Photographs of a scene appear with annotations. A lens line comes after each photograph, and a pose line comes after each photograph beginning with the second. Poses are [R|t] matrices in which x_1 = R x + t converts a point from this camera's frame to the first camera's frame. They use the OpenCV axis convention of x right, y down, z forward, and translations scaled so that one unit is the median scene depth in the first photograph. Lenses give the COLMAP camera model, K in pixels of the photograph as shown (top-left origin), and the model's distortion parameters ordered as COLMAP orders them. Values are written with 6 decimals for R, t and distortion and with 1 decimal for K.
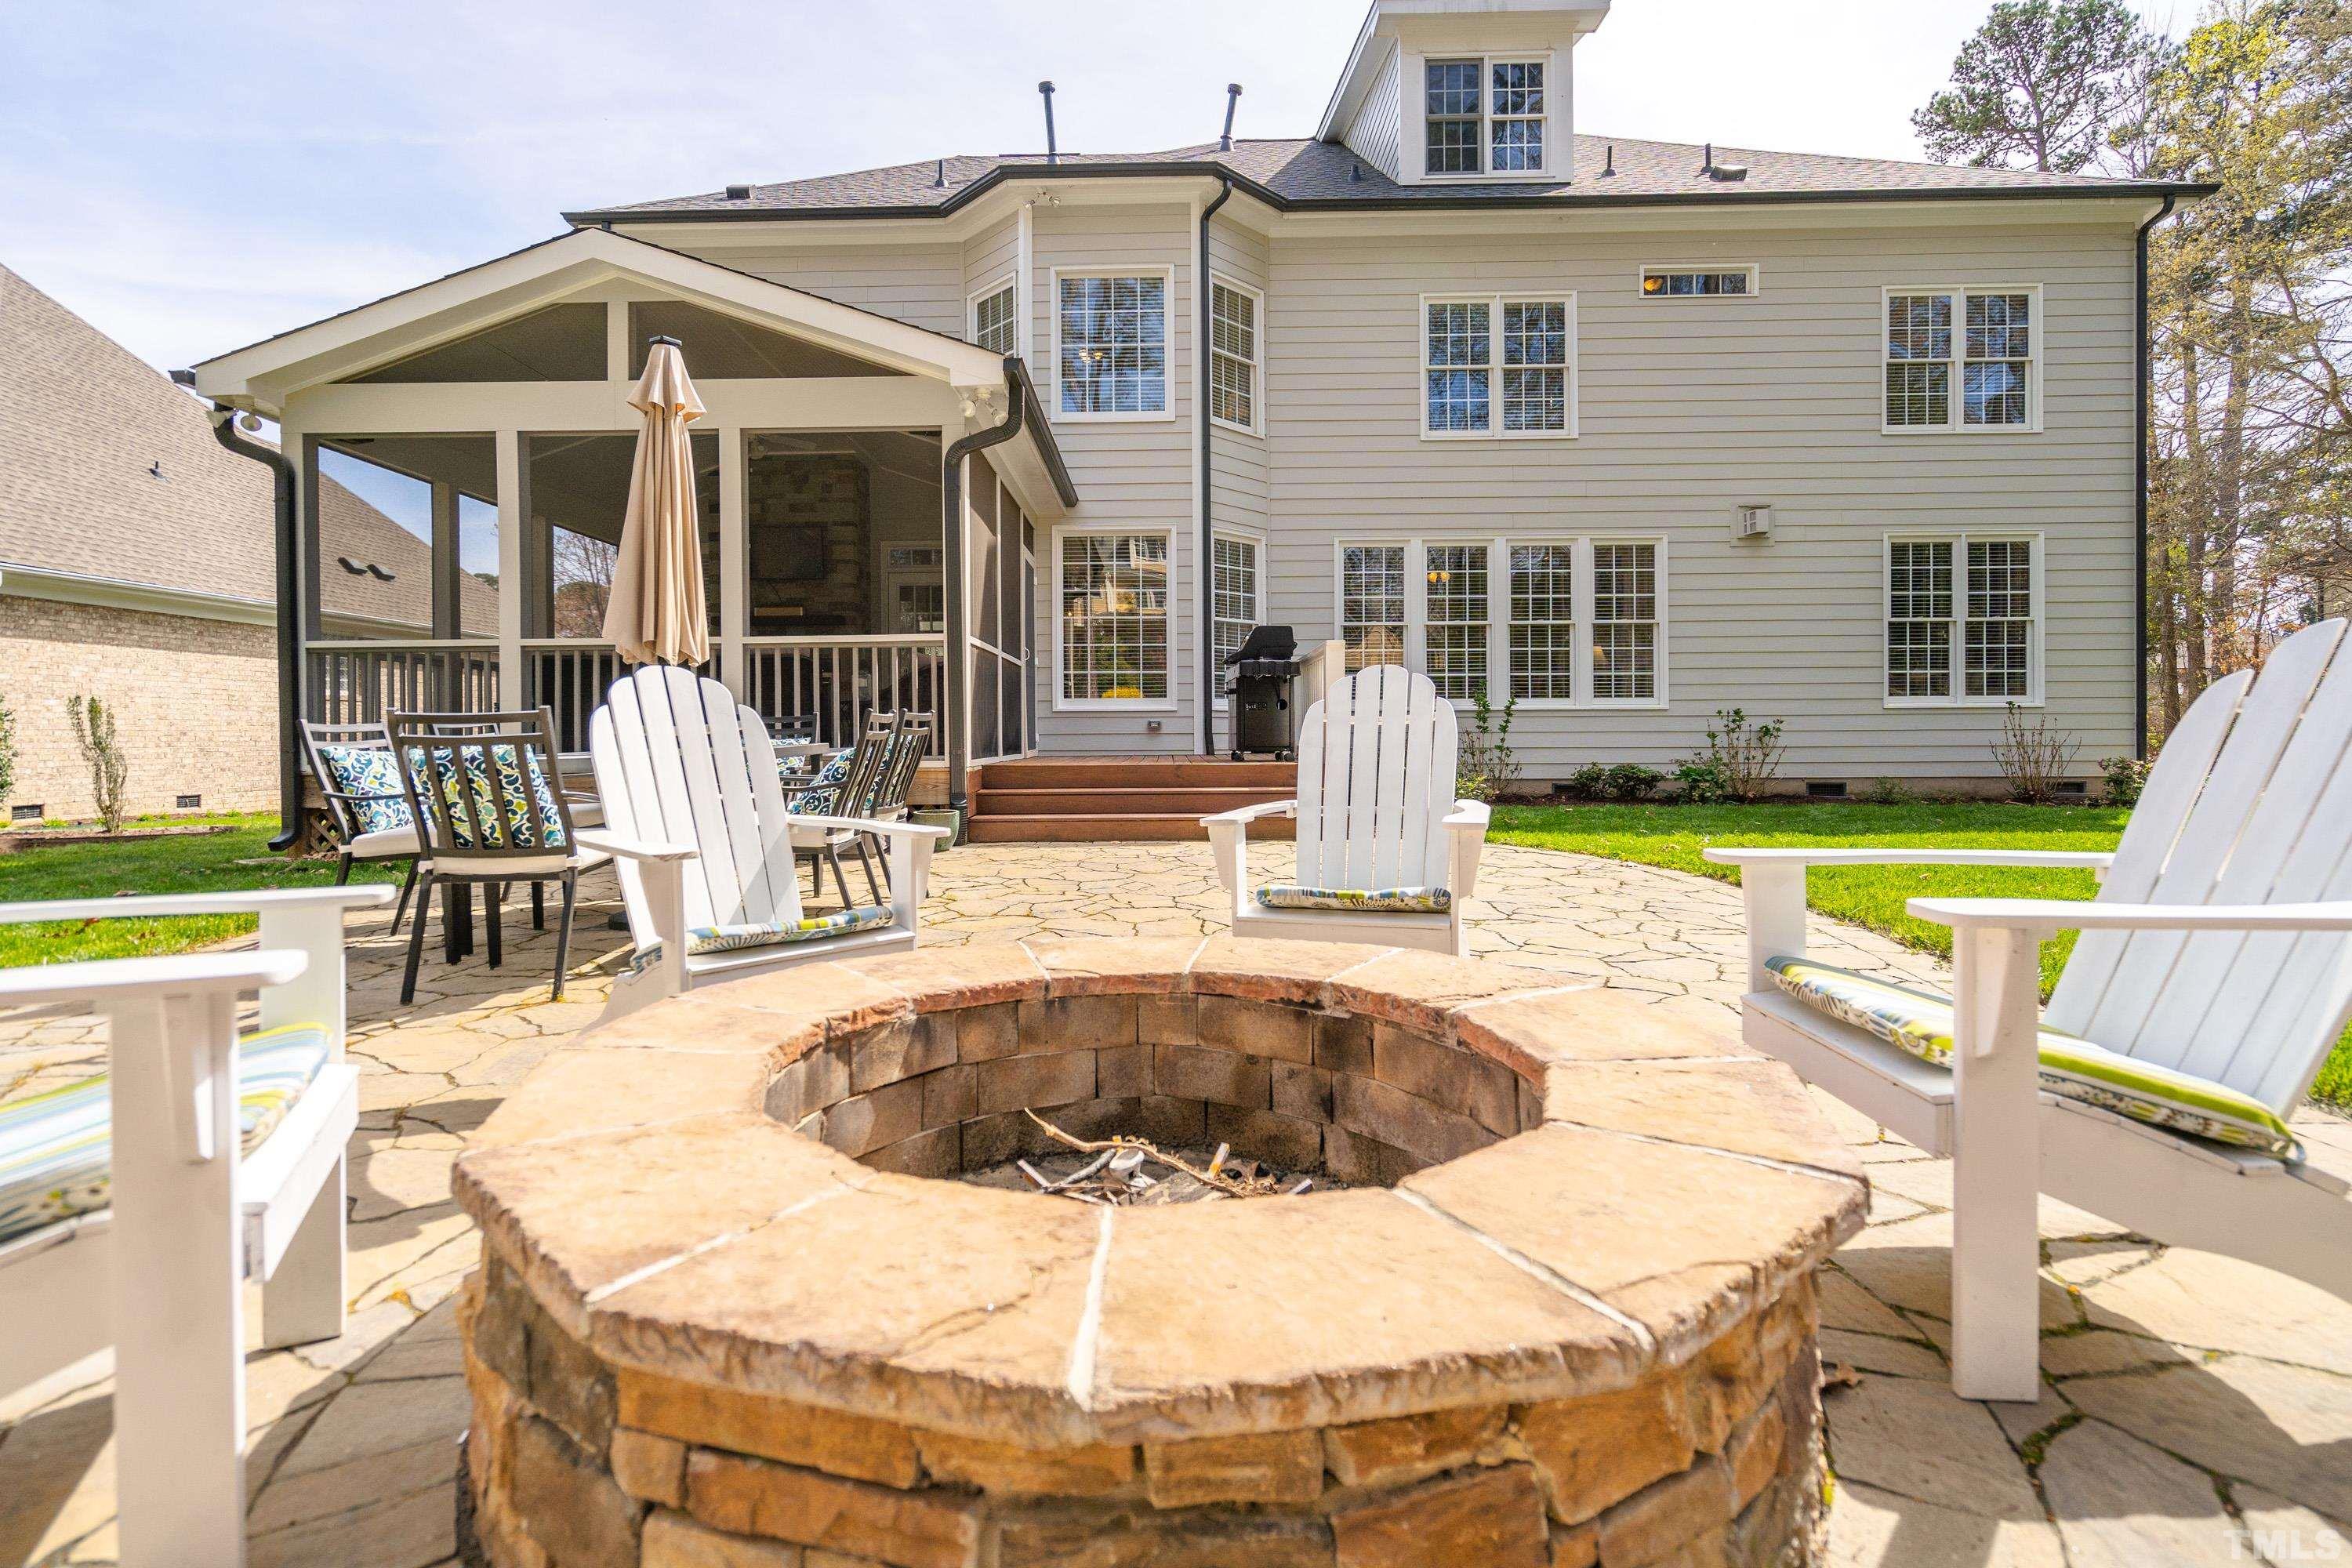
lens RADIAL K [[1093.5, 0, 1139.4], [0, 1093.5, 748.1], [0, 0, 1]] dist [0.000285, 0.002526]
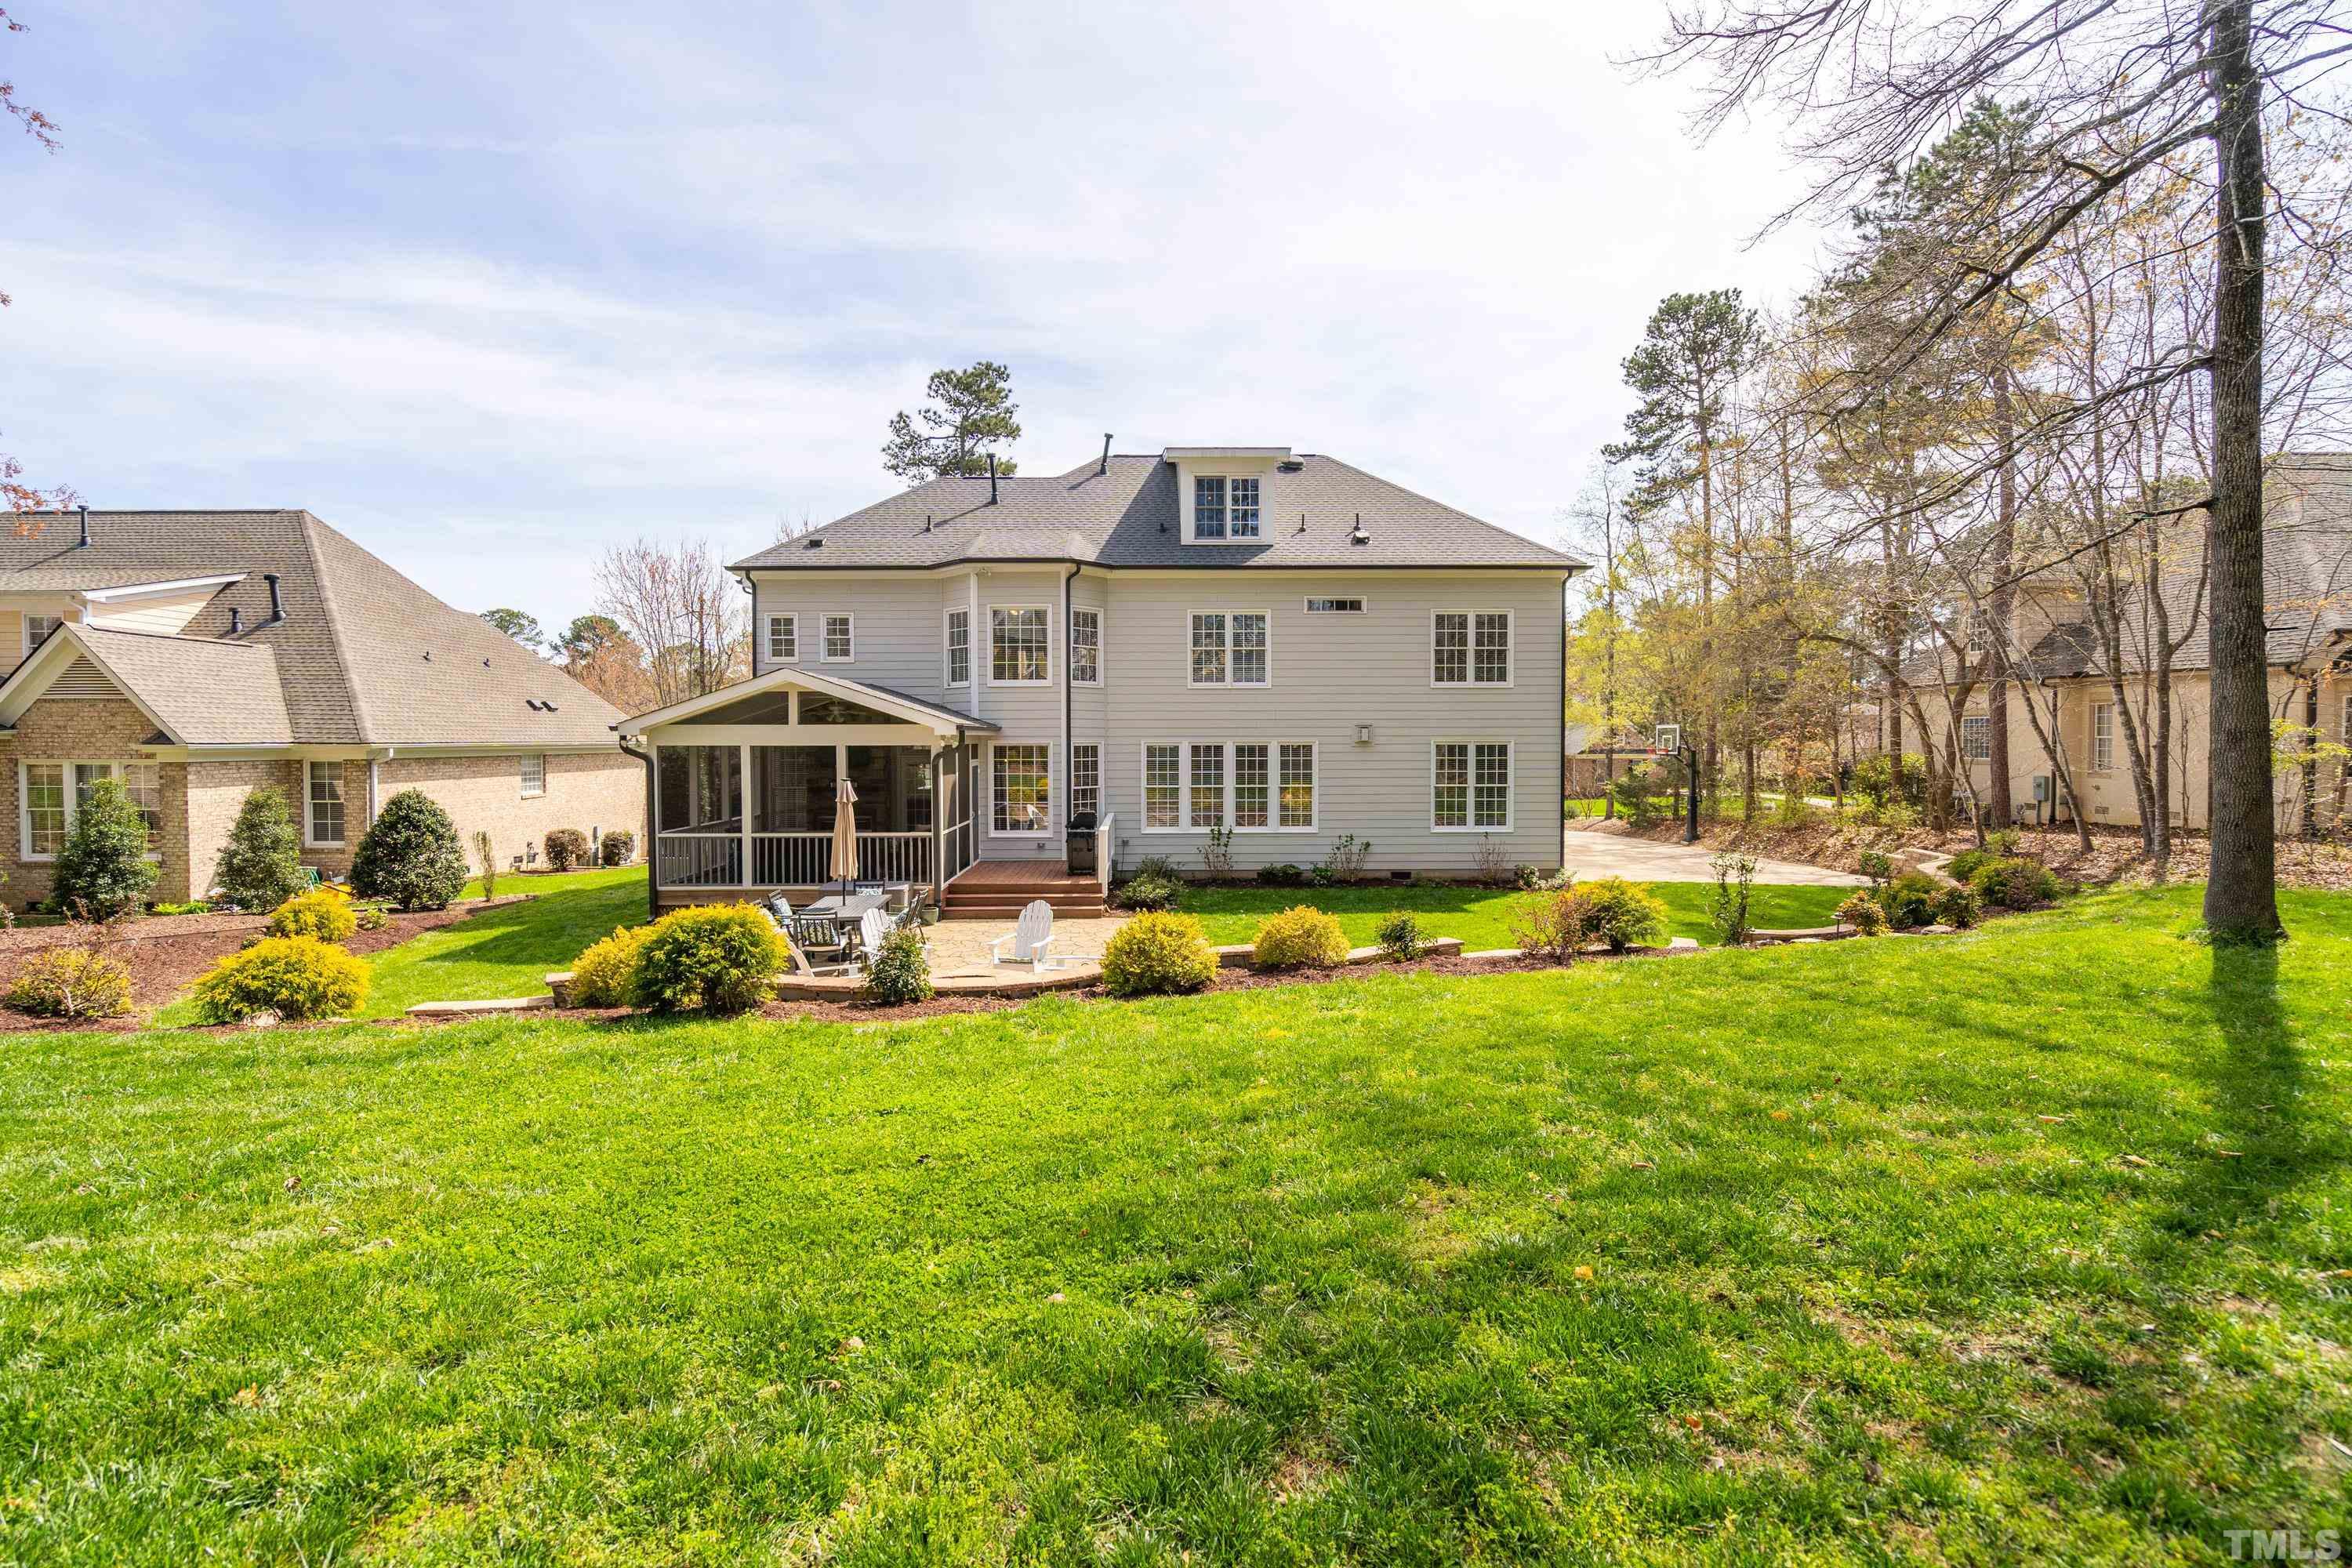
lens RADIAL K [[1093.5, 0, 1151.8], [0, 1093.5, 772.2], [0, 0, 1]] dist [0.000285, 0.002526]
pose [[0.999676, 0.001419, 0.025405, 0.149919], [-0.002009, 0.999729, 0.023202, -0.183066], [-0.025365, -0.023246, 0.999408, -0.870805]]
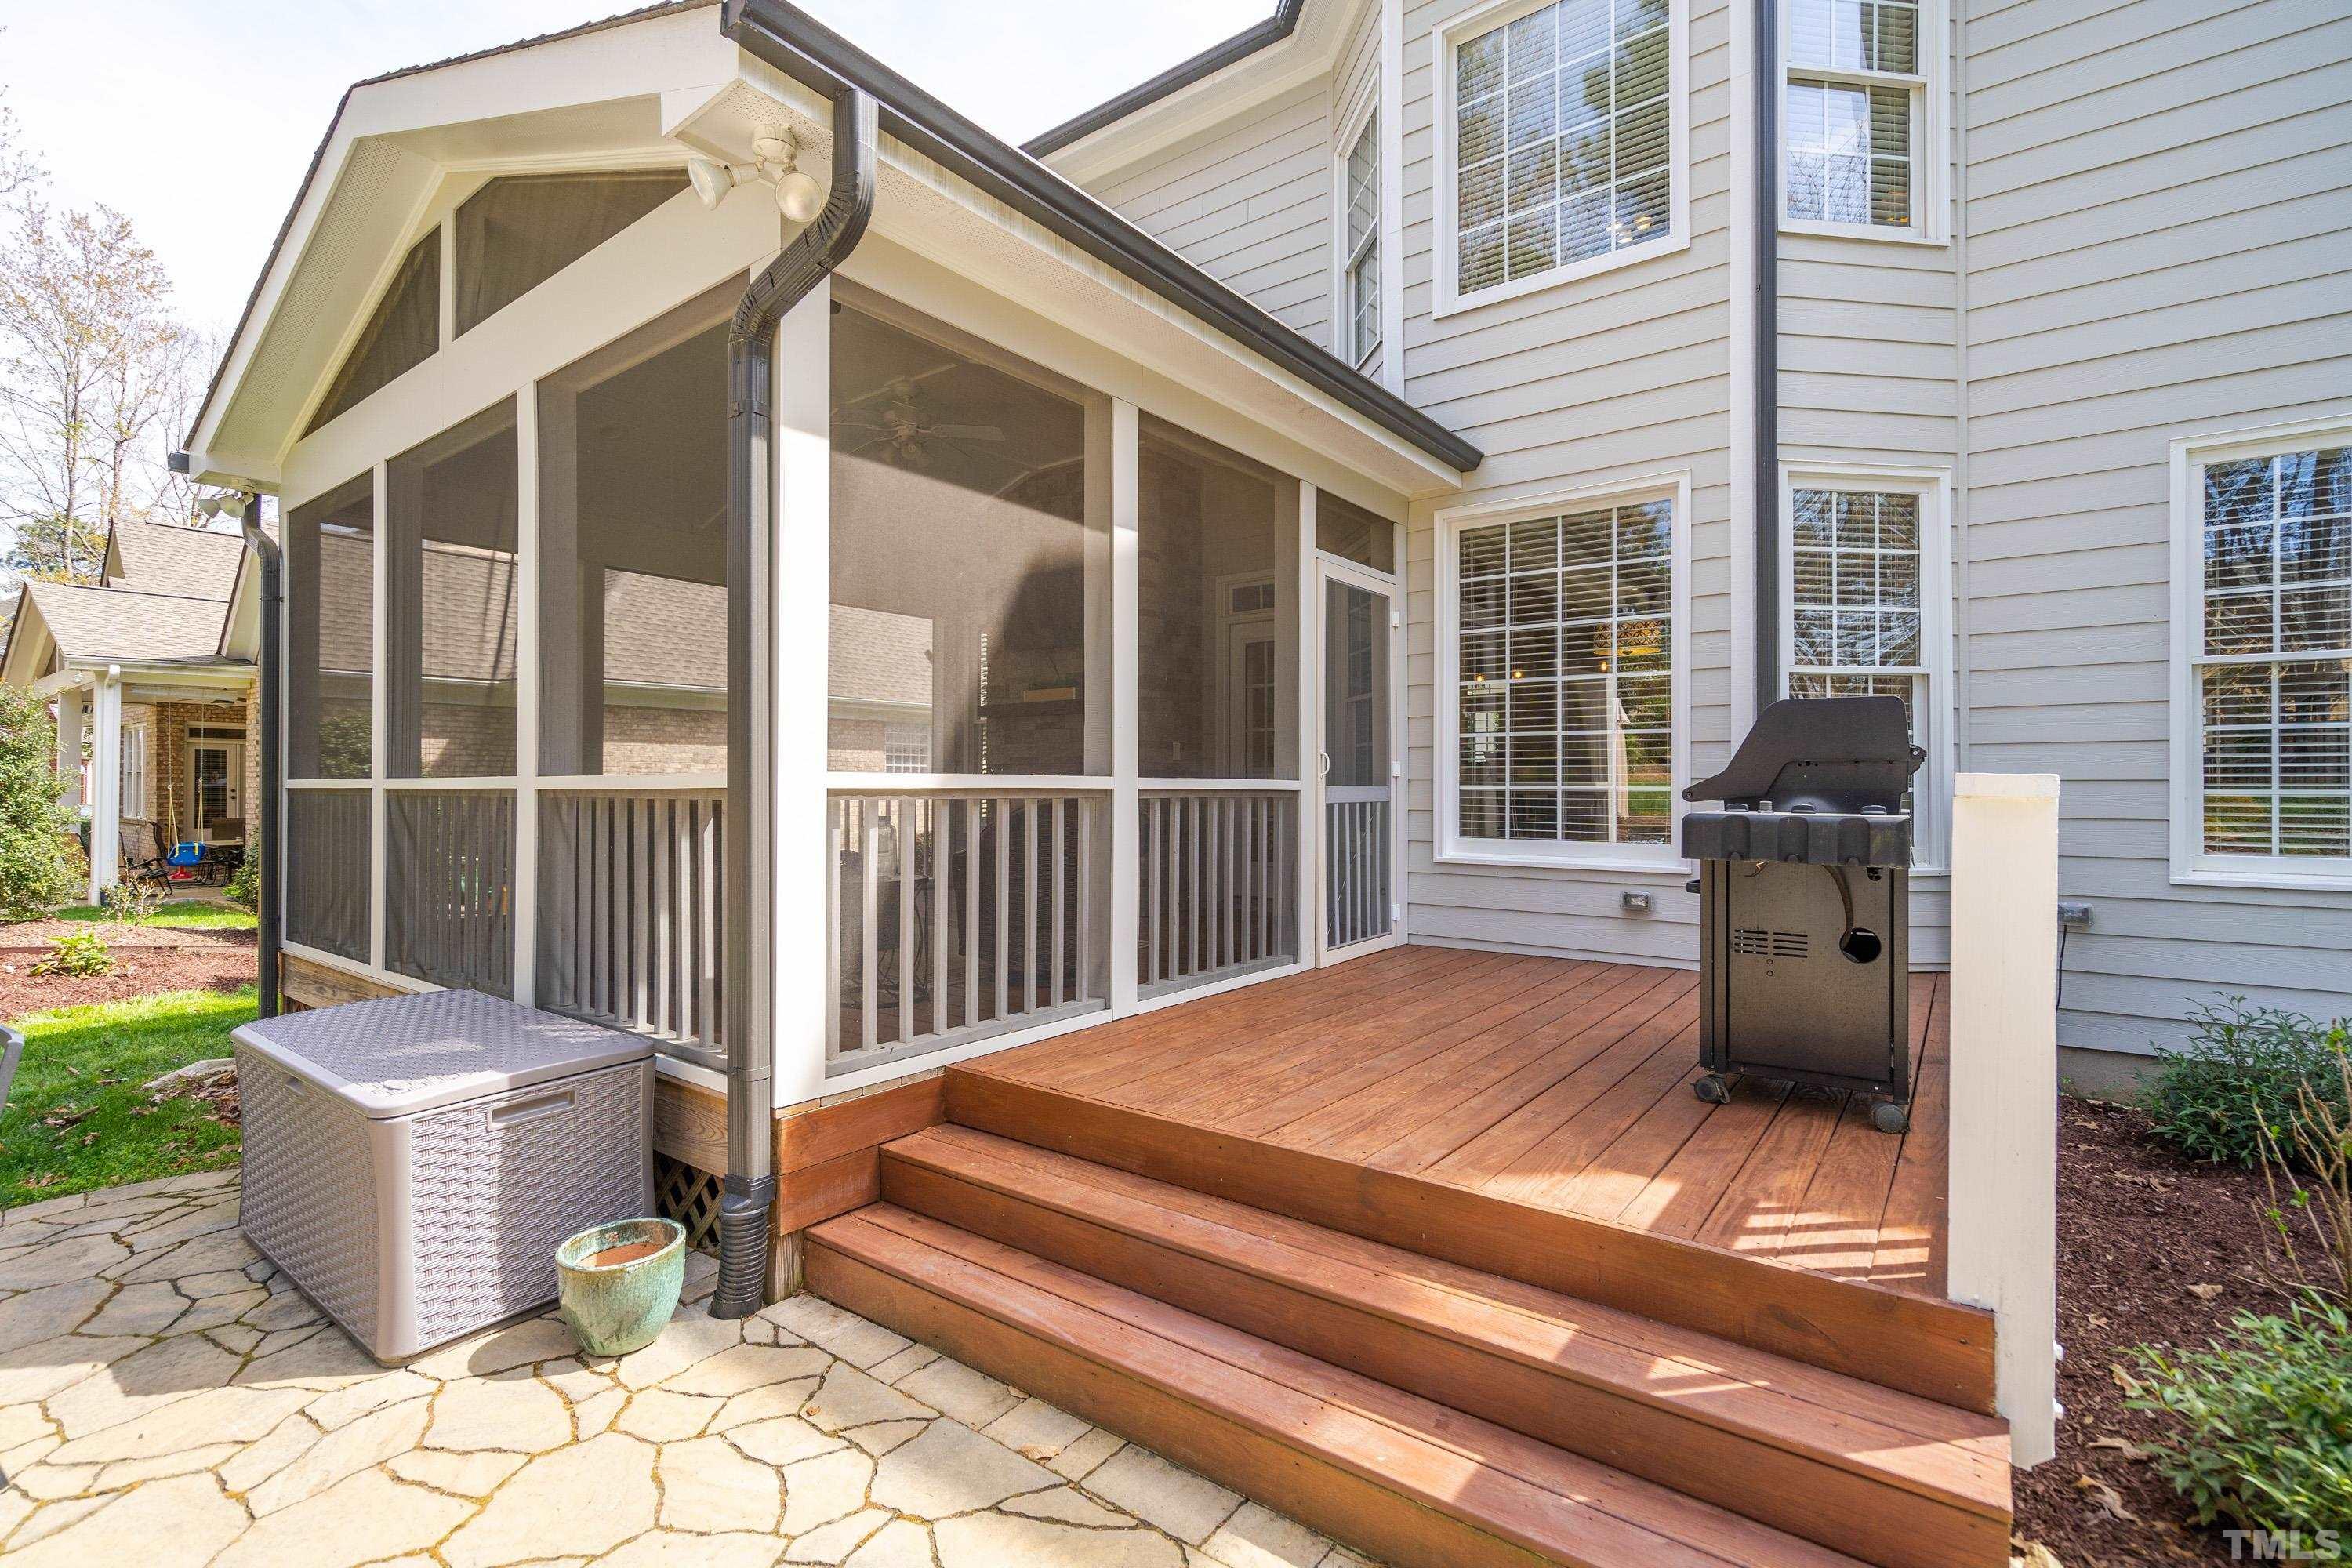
lens RADIAL K [[1093.5, 0, 1134.3], [0, 1093.5, 785.3], [0, 0, 1]] dist [0.000285, 0.002526]
pose [[0.802441, 0.005899, -0.596702, 0.115281], [-0.012982, 0.999887, -0.007573, -0.061874], [0.596590, 0.013823, 0.802427, 0.463231]]
